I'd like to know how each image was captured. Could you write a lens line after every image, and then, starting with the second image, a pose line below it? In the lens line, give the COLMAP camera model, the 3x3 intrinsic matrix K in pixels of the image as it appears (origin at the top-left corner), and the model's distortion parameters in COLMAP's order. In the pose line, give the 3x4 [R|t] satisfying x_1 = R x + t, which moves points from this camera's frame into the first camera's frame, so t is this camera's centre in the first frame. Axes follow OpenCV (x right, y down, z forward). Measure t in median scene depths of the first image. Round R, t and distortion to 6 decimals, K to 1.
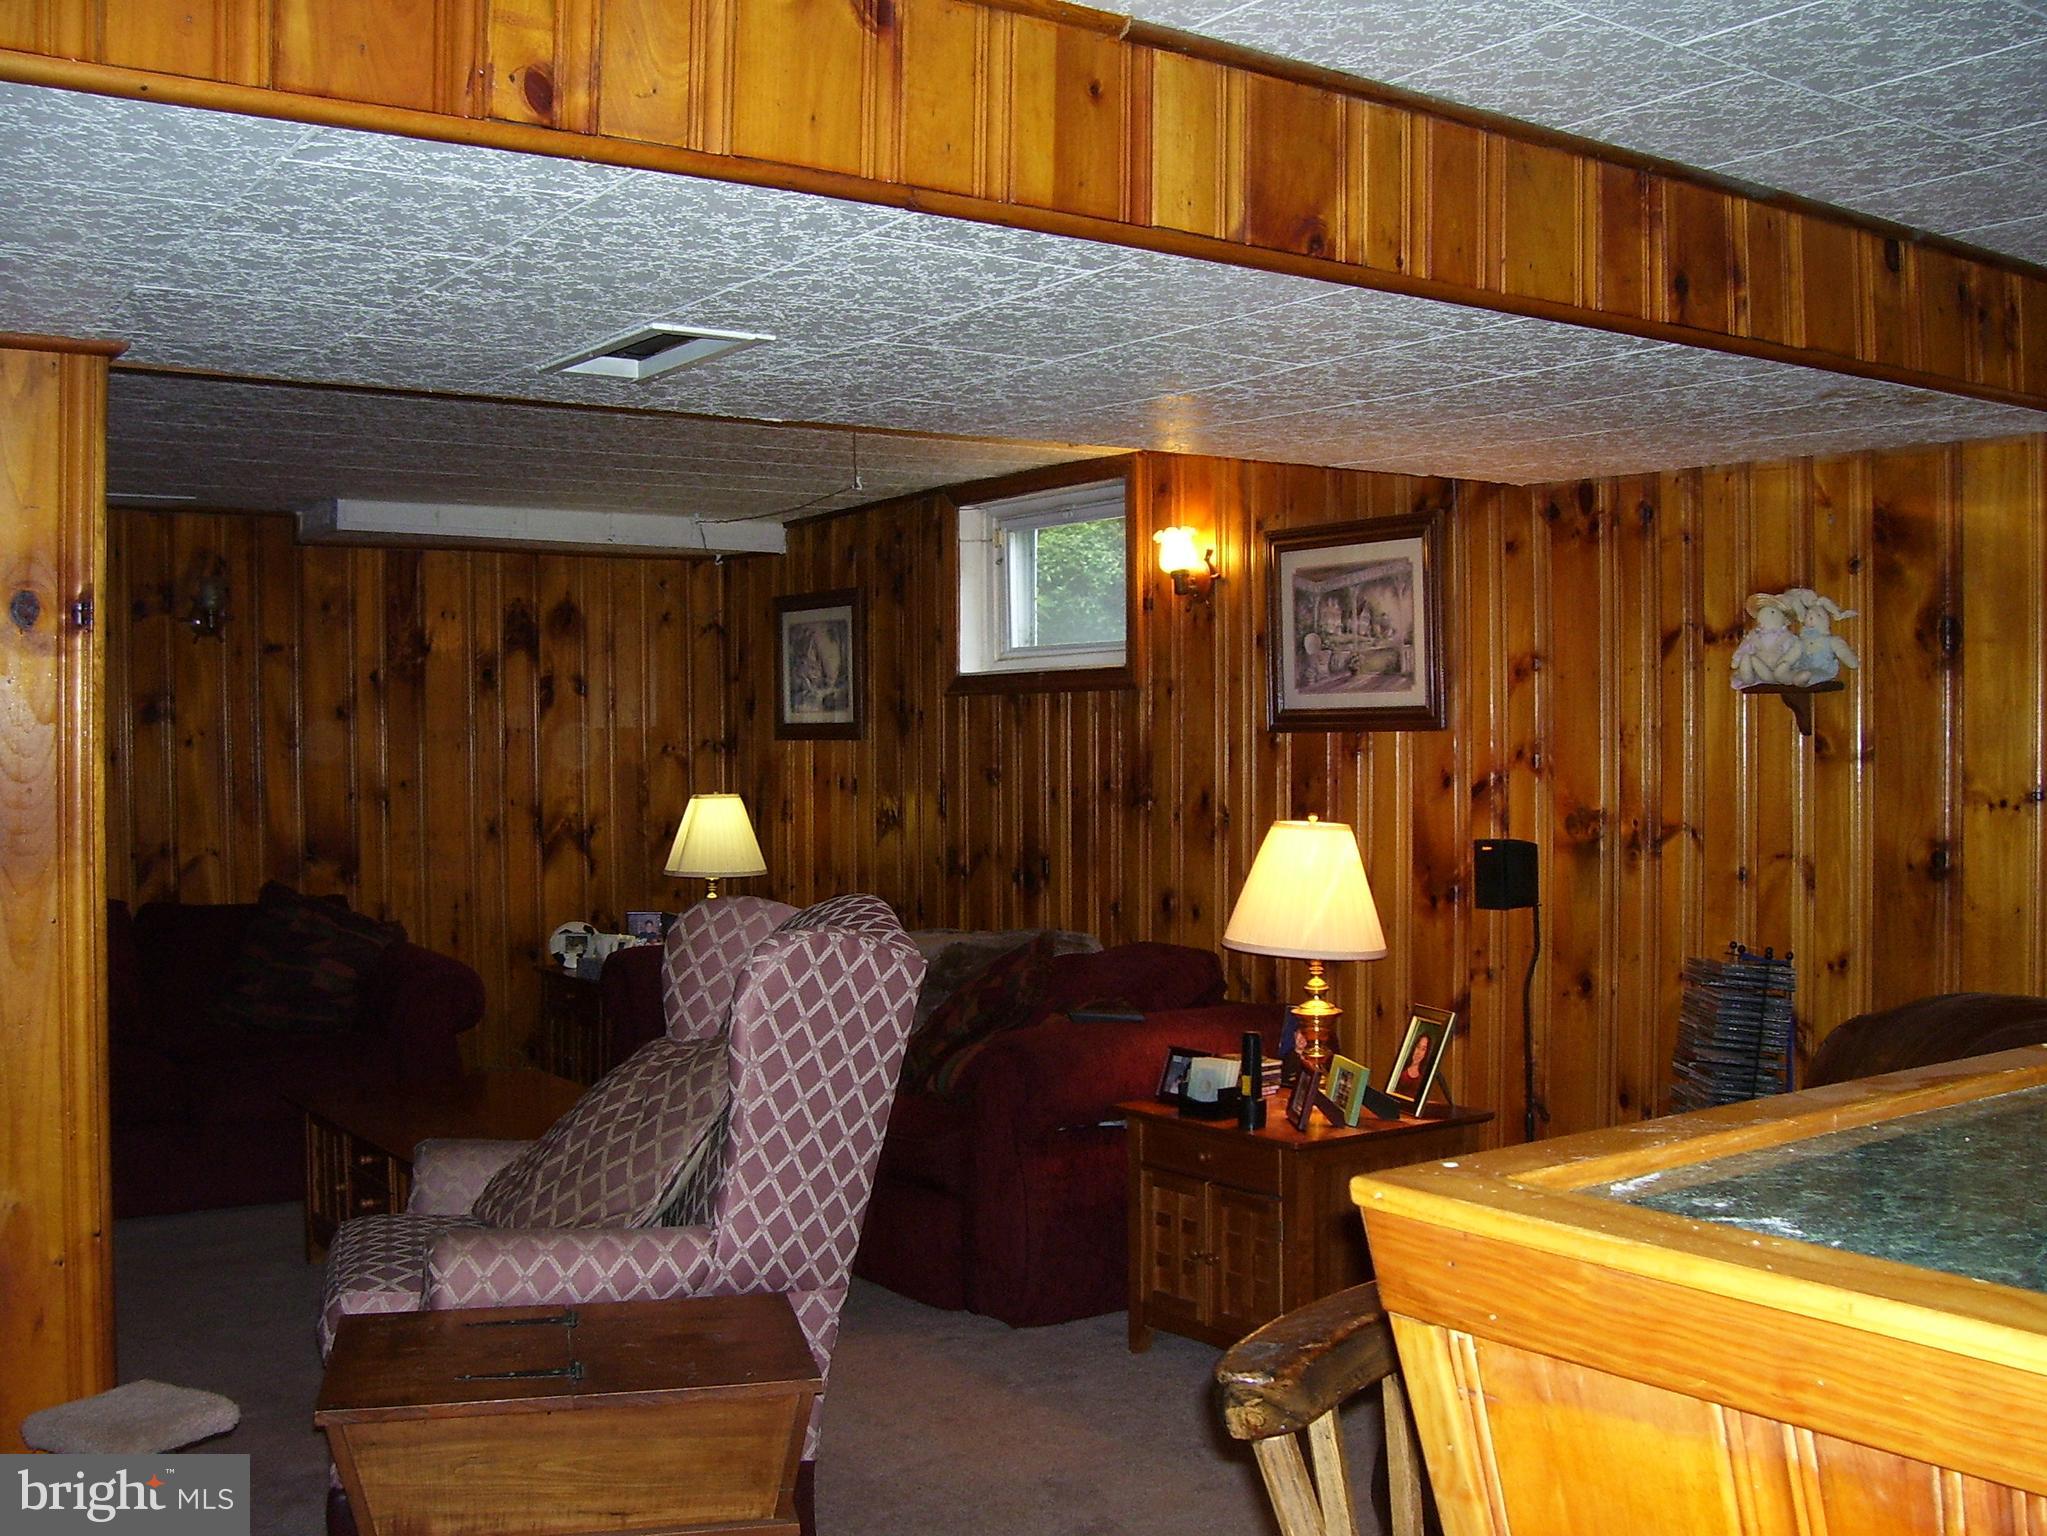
lens RADIAL K [[2063.2, 0, 1038.0], [0, 2063.2, 798.0], [0, 0, 1]] dist [-0.182457, 0.181943]
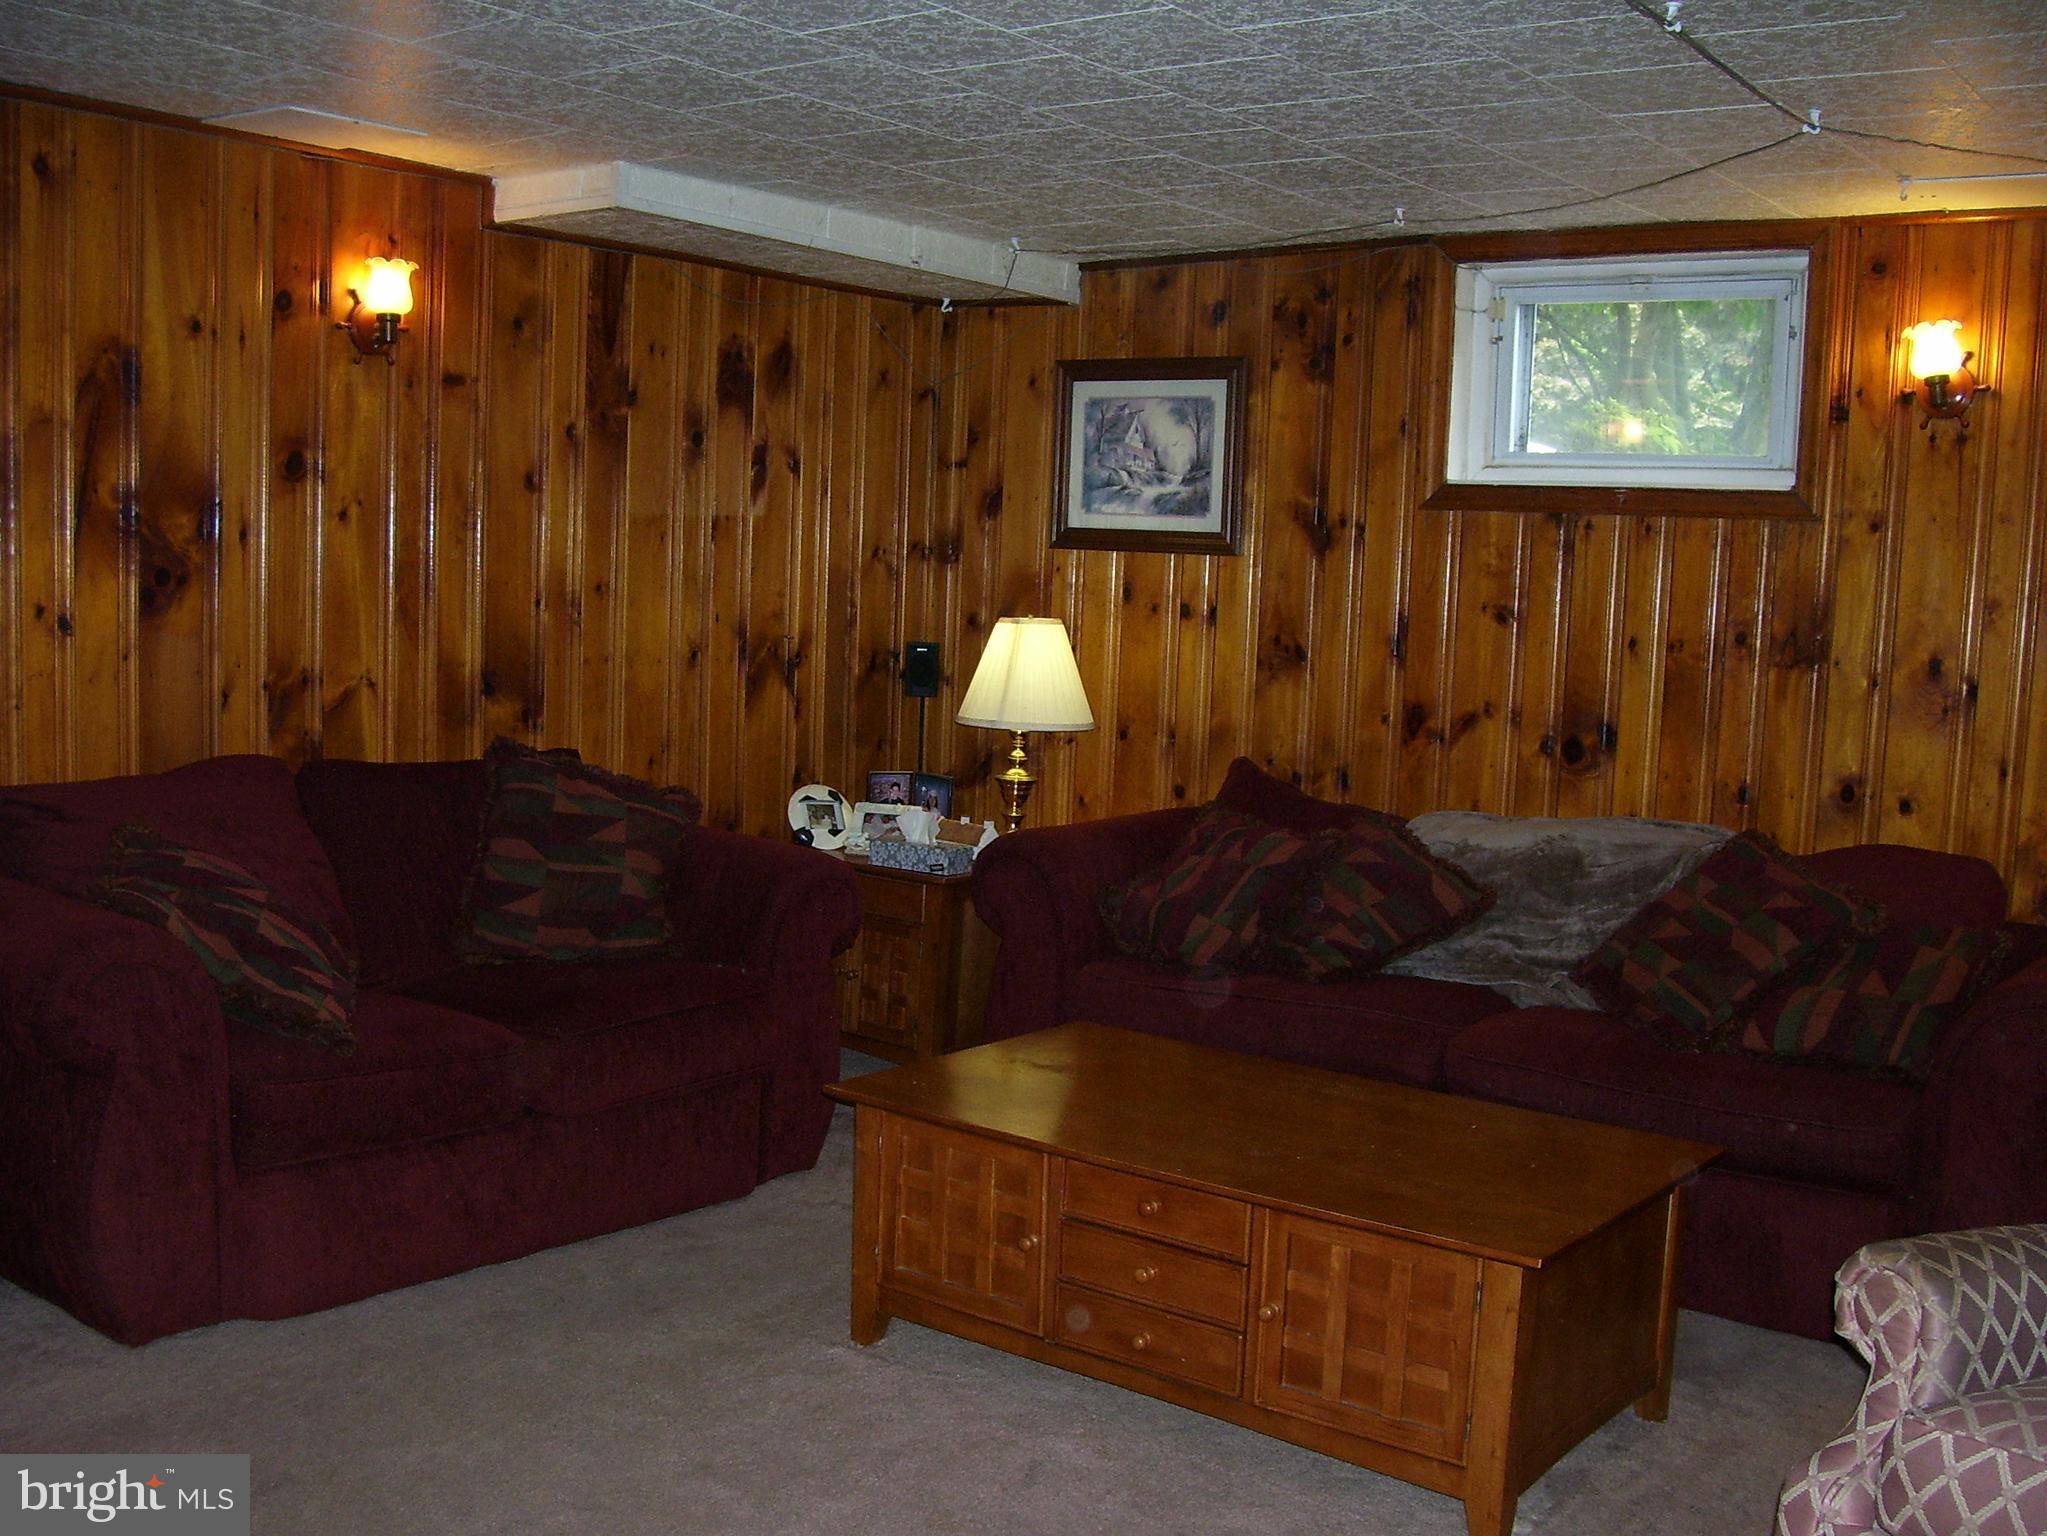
lens RADIAL K [[2063.2, 0, 1038.0], [0, 2063.2, 798.0], [0, 0, 1]] dist [-0.182457, 0.181943]
pose [[0.954775, 0.011923, 0.297091, -0.376975], [-0.039023, 0.995578, 0.085455, -0.000936], [-0.294759, -0.093184, 0.951017, 0.279934]]
